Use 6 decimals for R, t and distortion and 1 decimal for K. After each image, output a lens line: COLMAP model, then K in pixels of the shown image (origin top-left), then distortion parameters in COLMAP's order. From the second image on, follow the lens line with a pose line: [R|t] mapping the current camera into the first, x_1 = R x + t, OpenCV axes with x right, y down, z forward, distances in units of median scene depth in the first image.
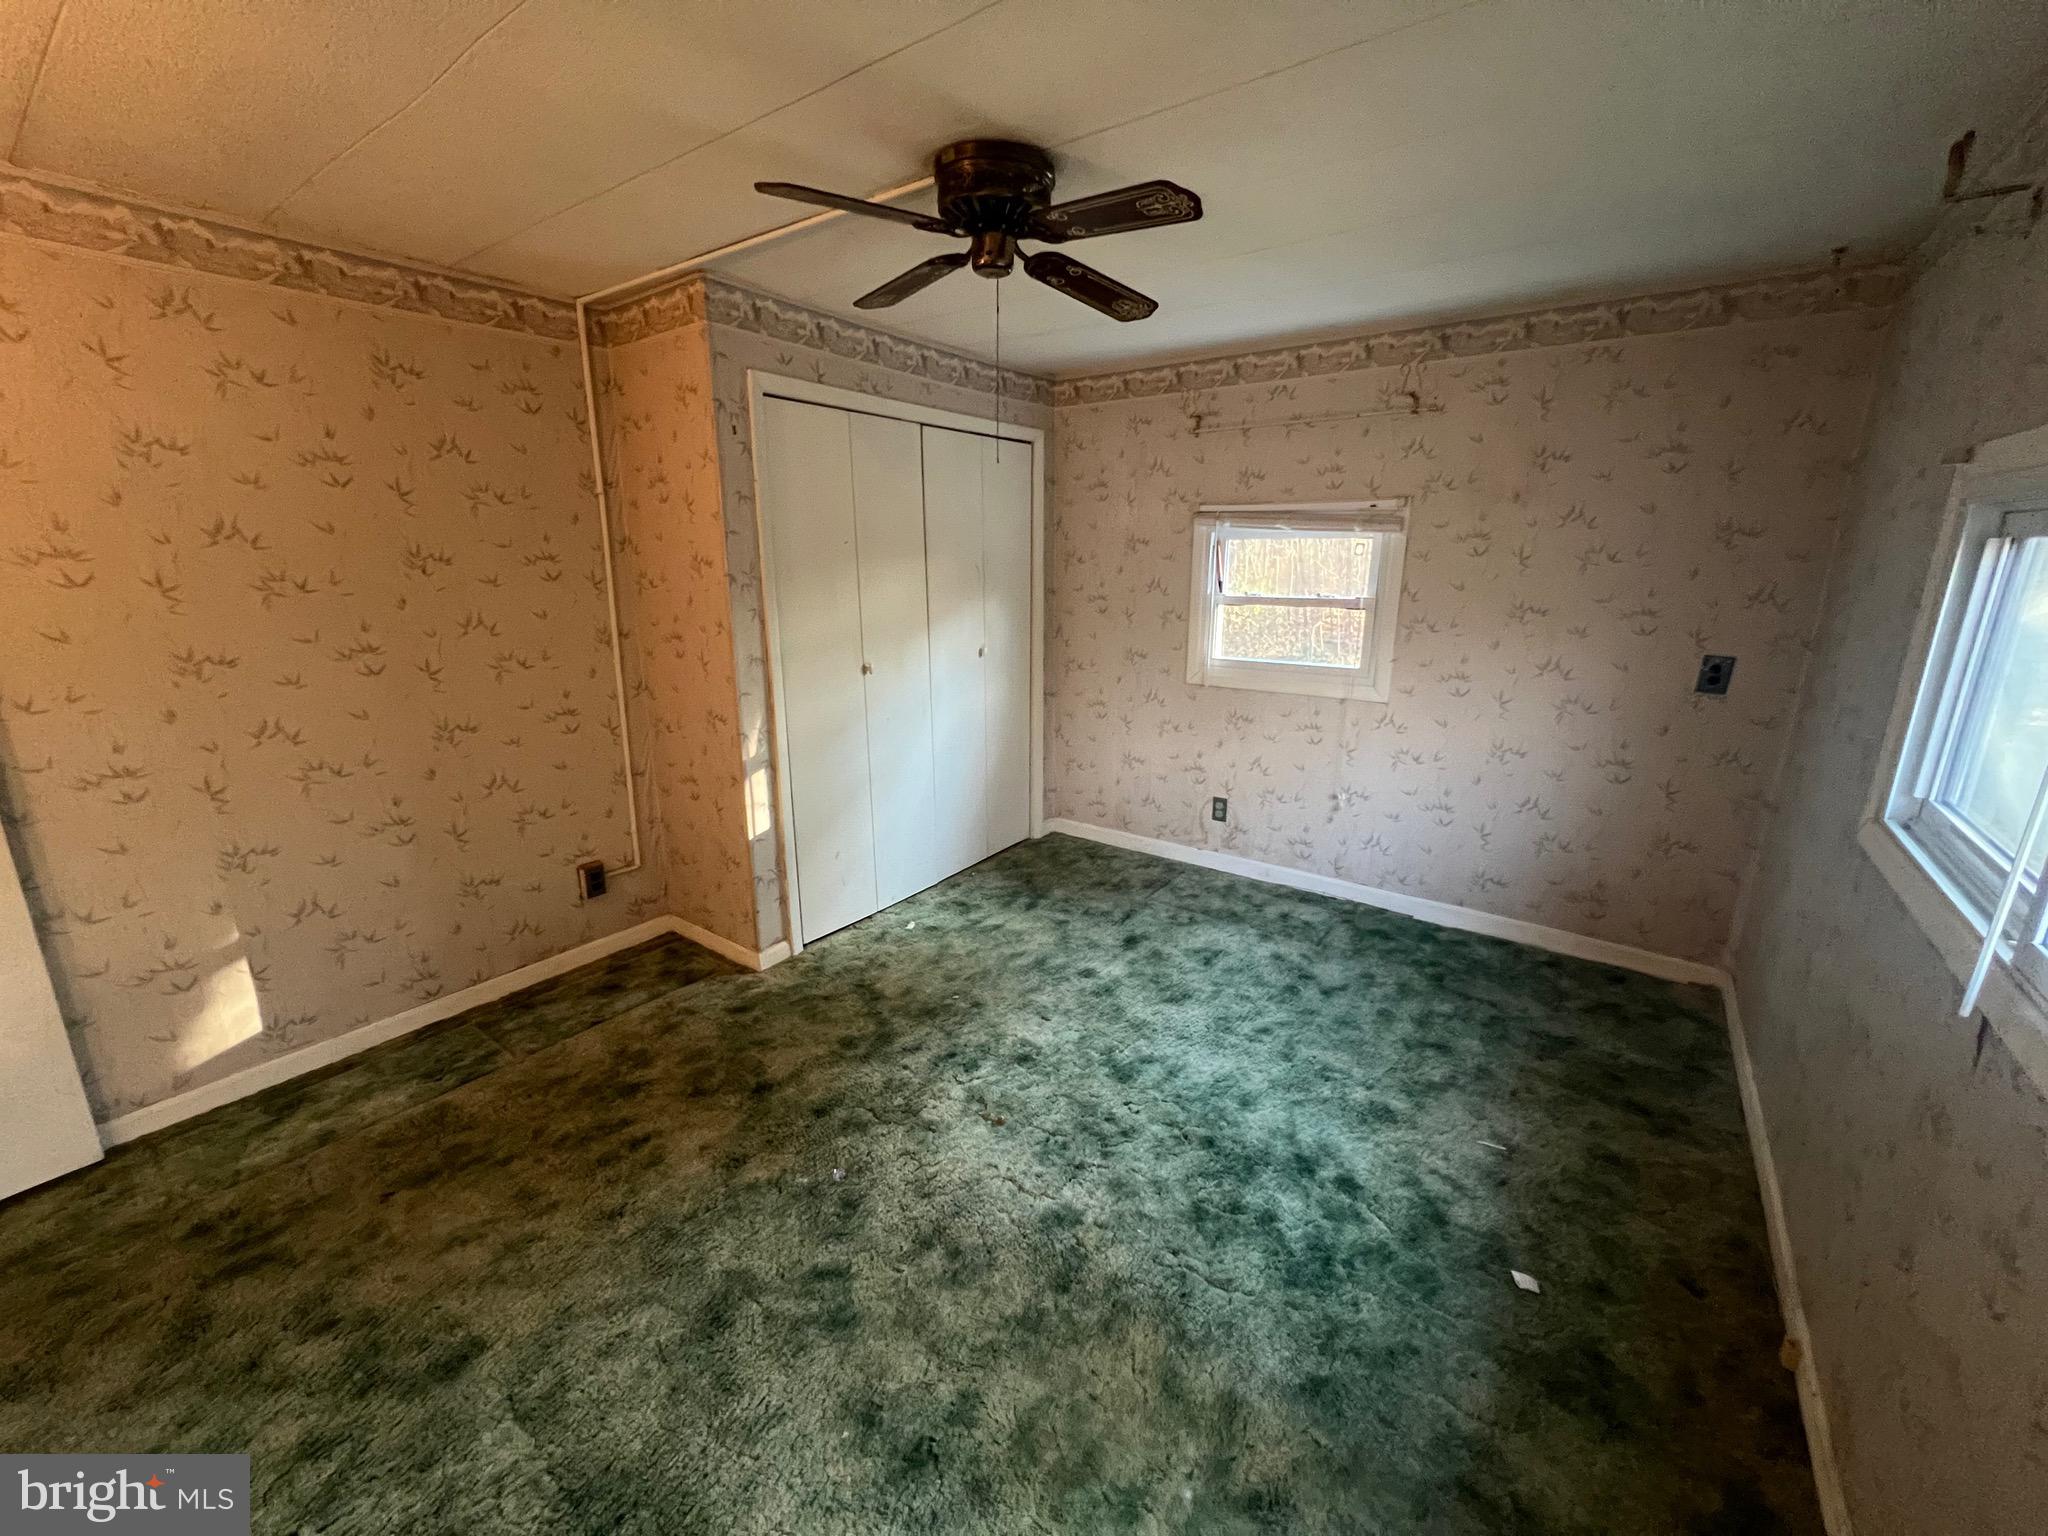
lens RADIAL K [[817.7, 0, 1017.9], [0, 817.7, 763.8], [0, 0, 1]] dist [0.000529, -0.000228]
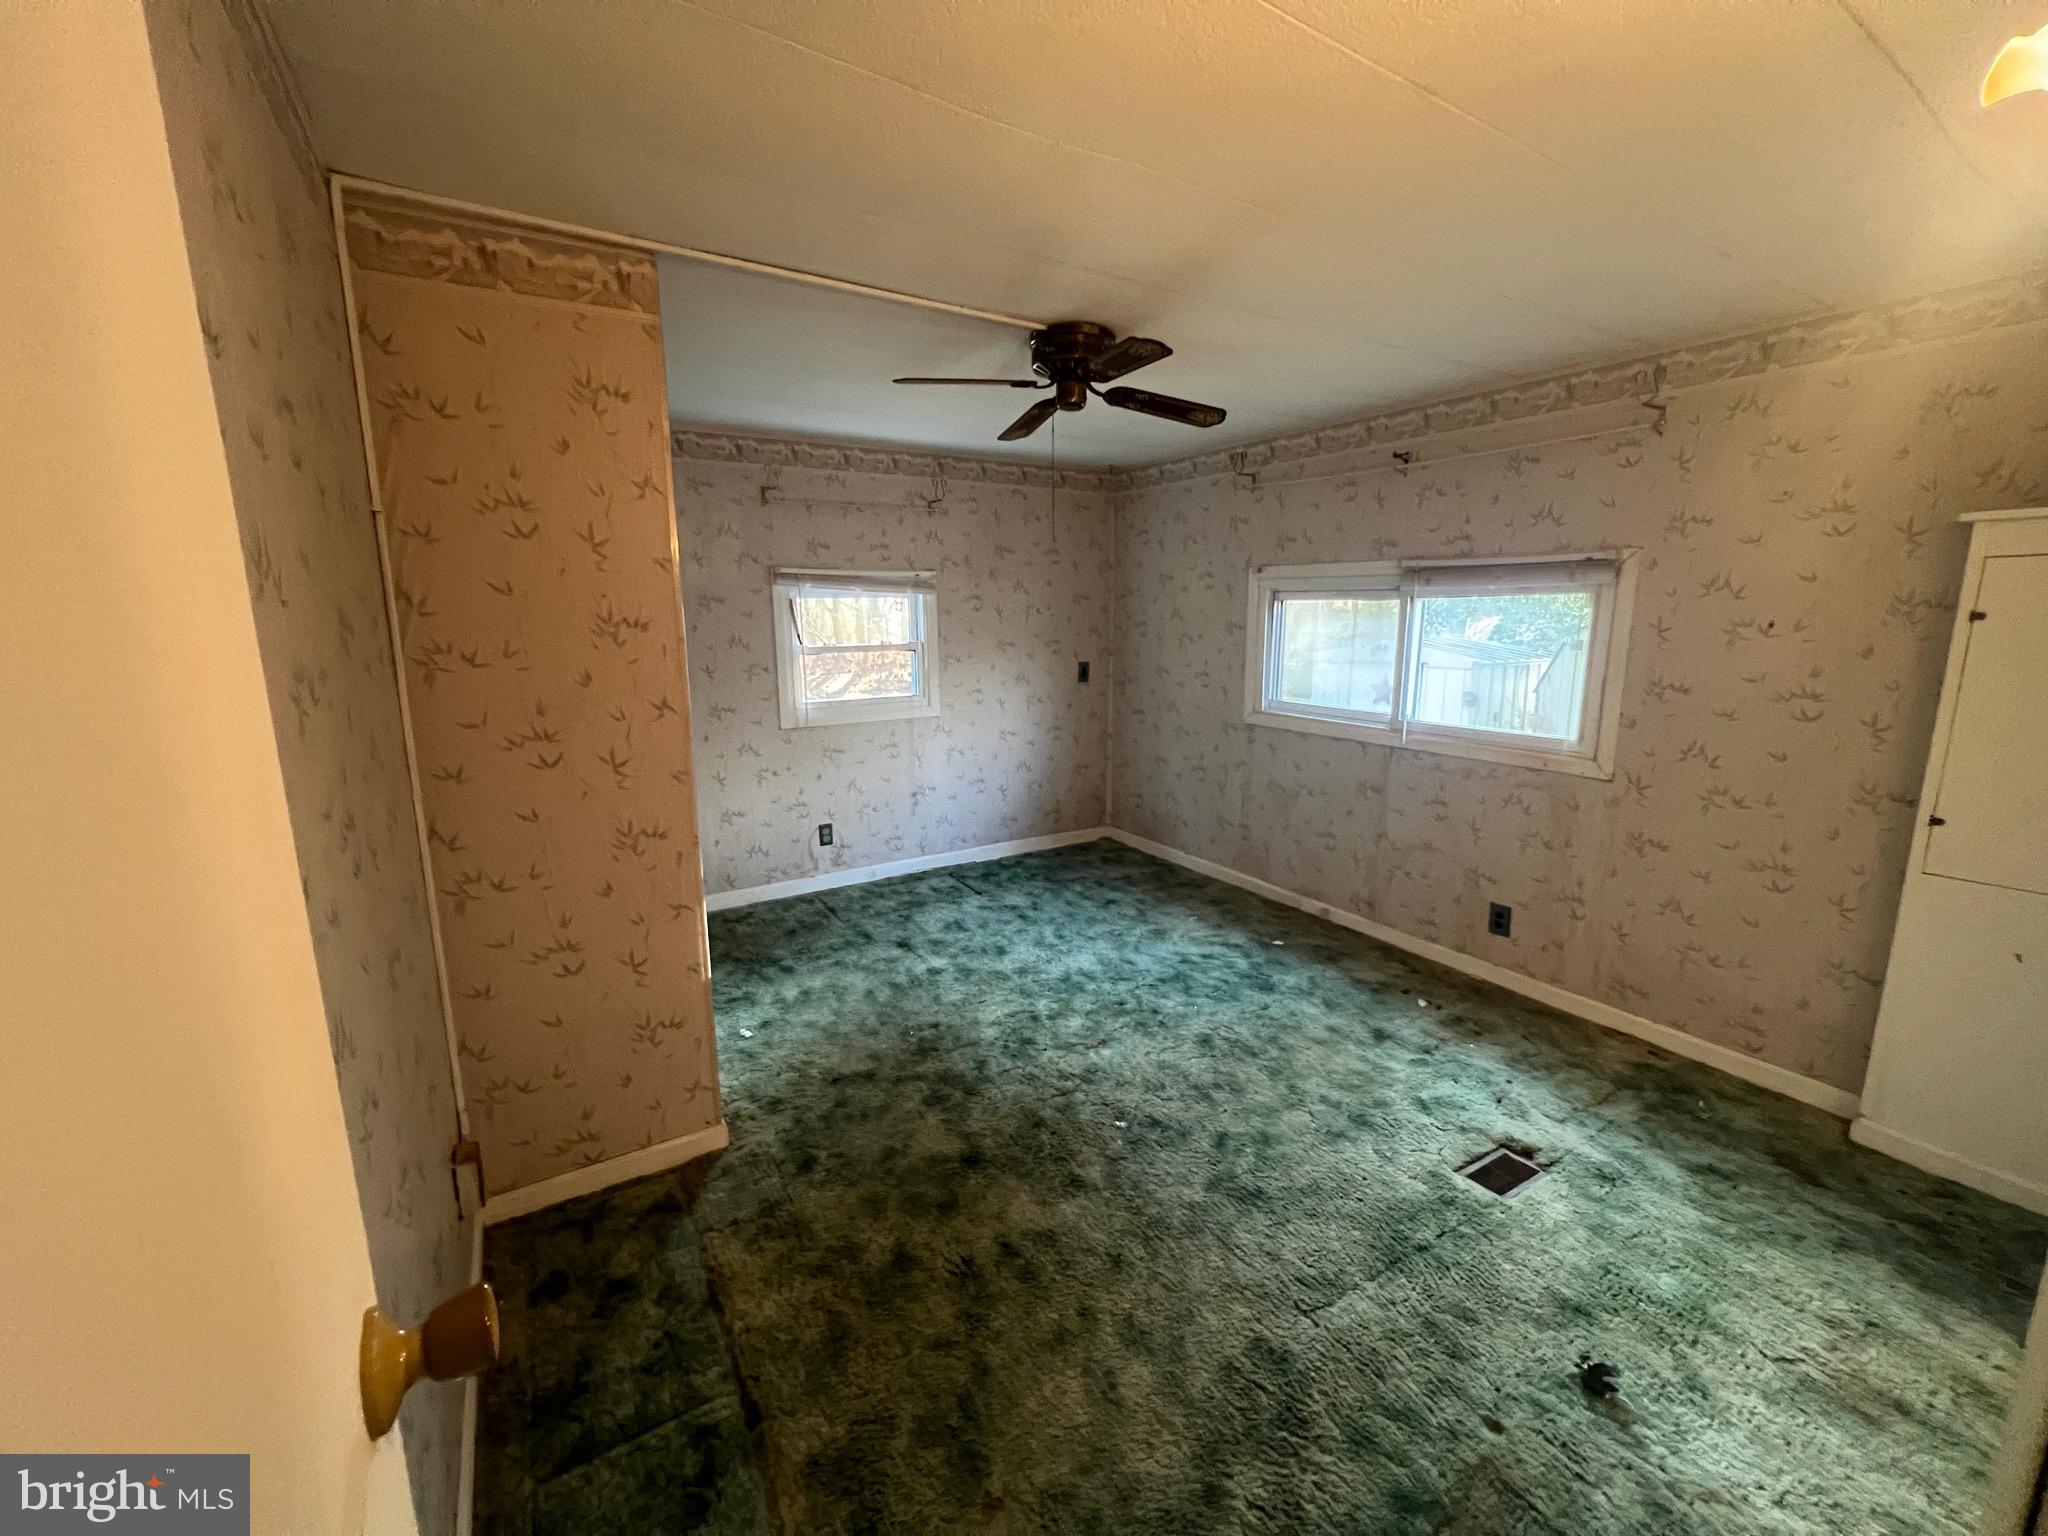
lens RADIAL K [[817.7, 0, 1017.9], [0, 817.7, 763.8], [0, 0, 1]] dist [0.000529, -0.000228]
pose [[0.375515, -0.176433, 0.909868, -0.922703], [0.238762, 0.966994, 0.088970, -0.105834], [-0.895534, 0.183833, 0.405246, 0.407399]]
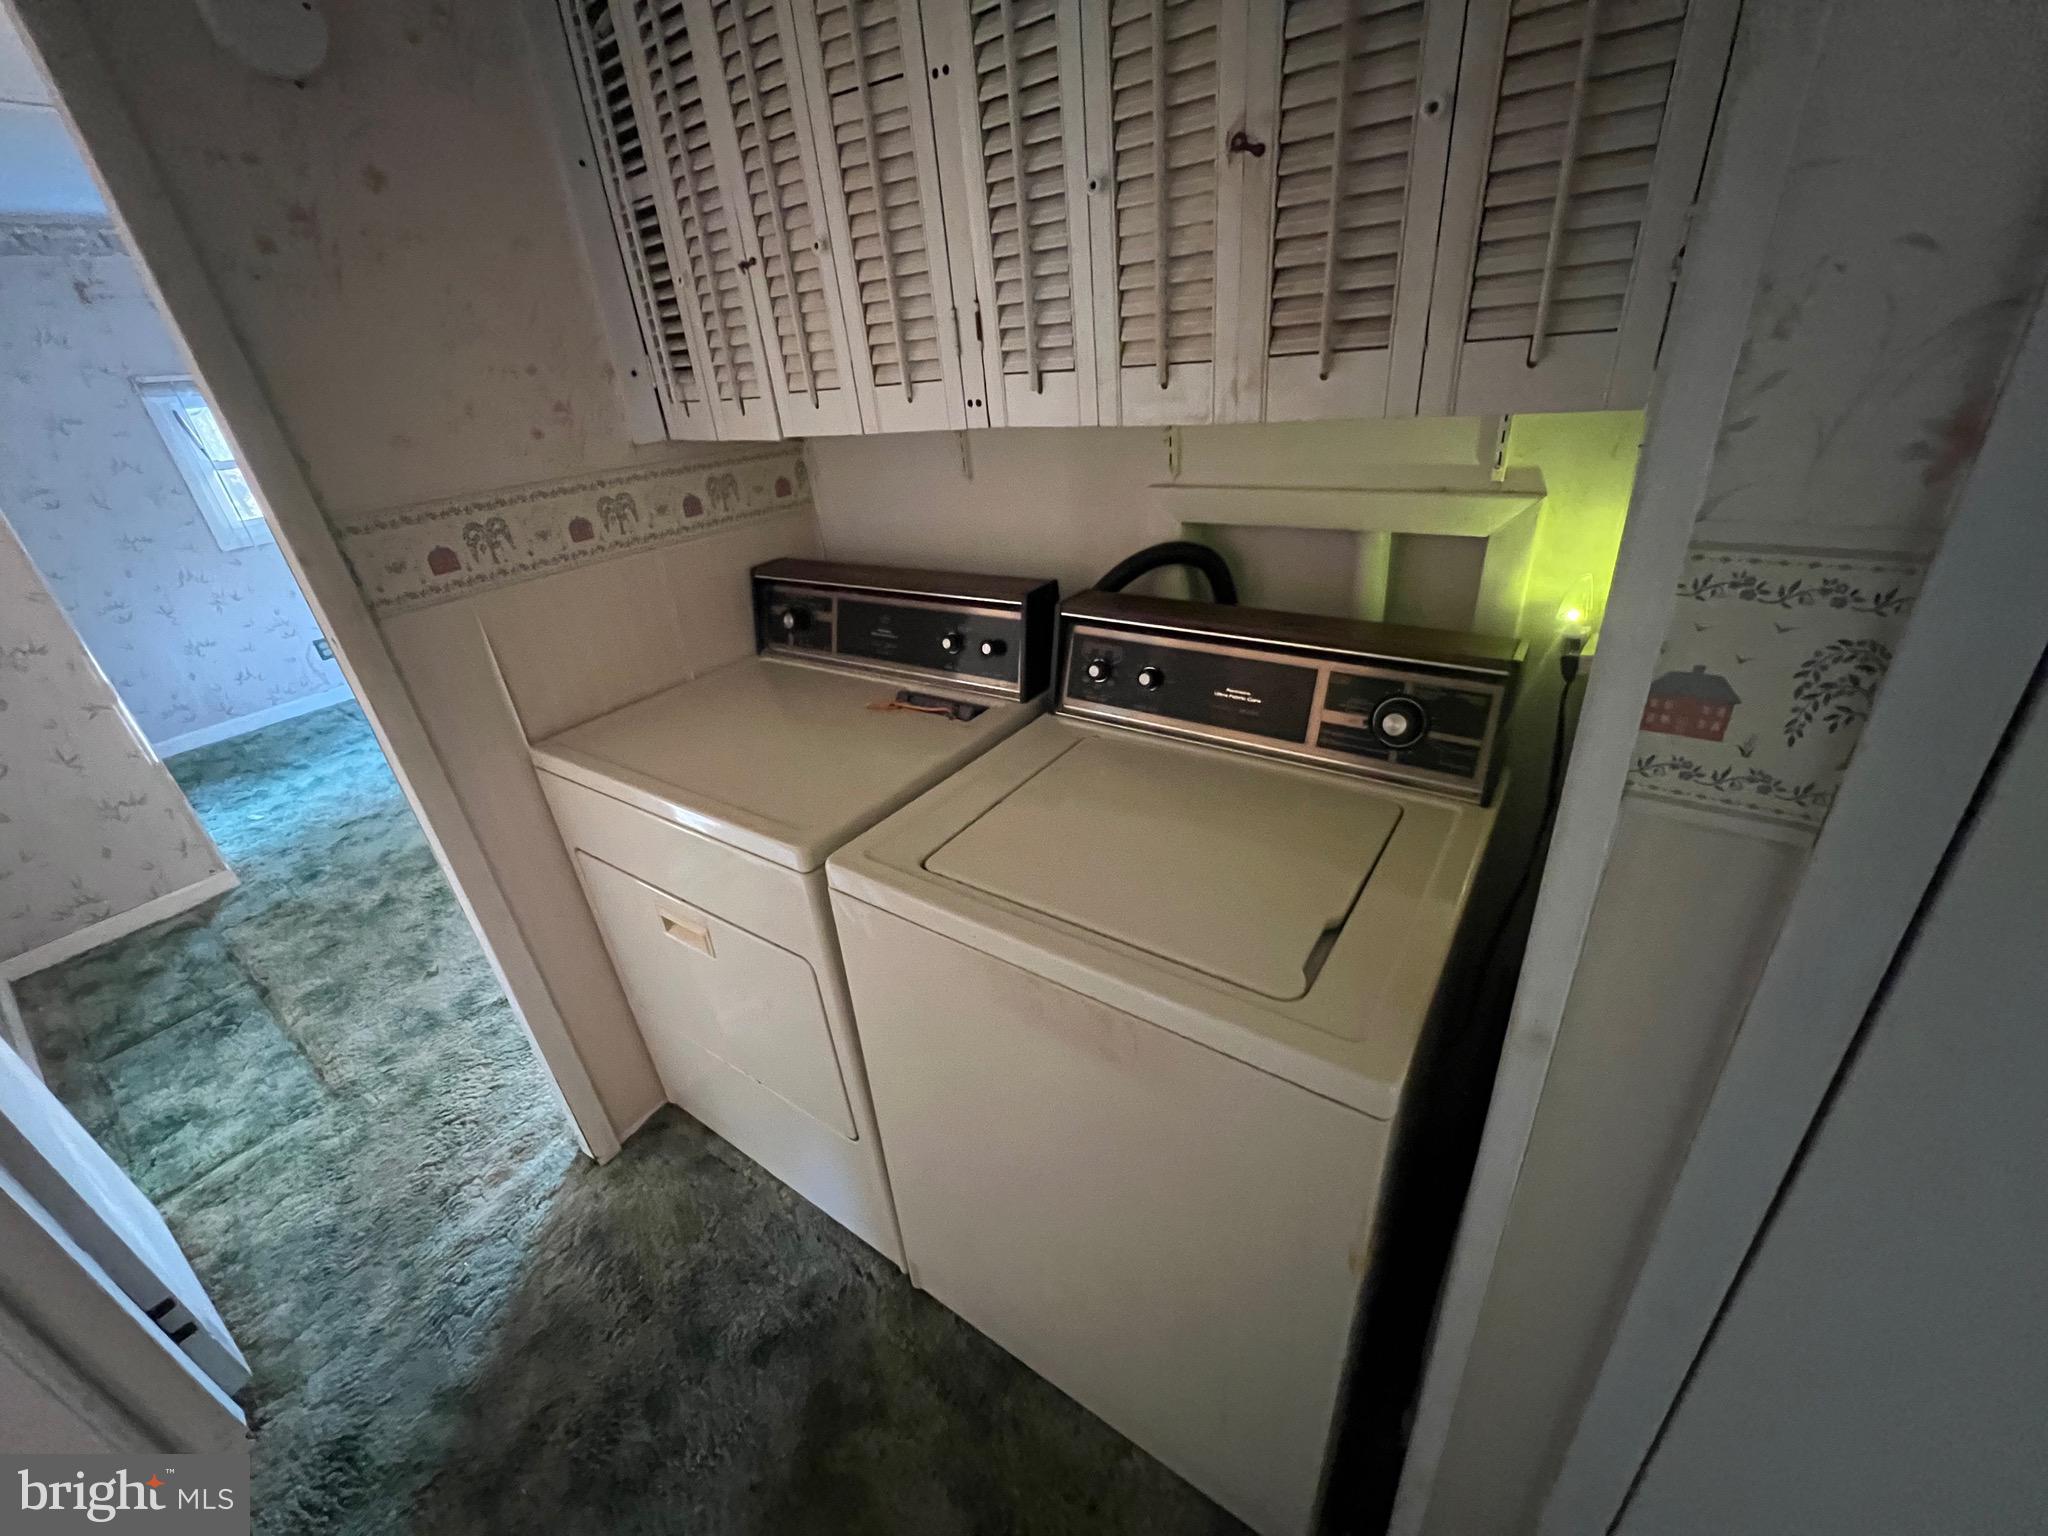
lens RADIAL K [[817.3, 0, 1015.8], [0, 817.3, 764.6], [0, 0, 1]] dist [-0.001001, -0.000069]
pose [[-0.009710, -0.460314, 0.887703, -1.222983], [0.332582, 0.835718, 0.436996, 0.017062], [-0.943024, 0.299477, 0.144977, -0.068419]]
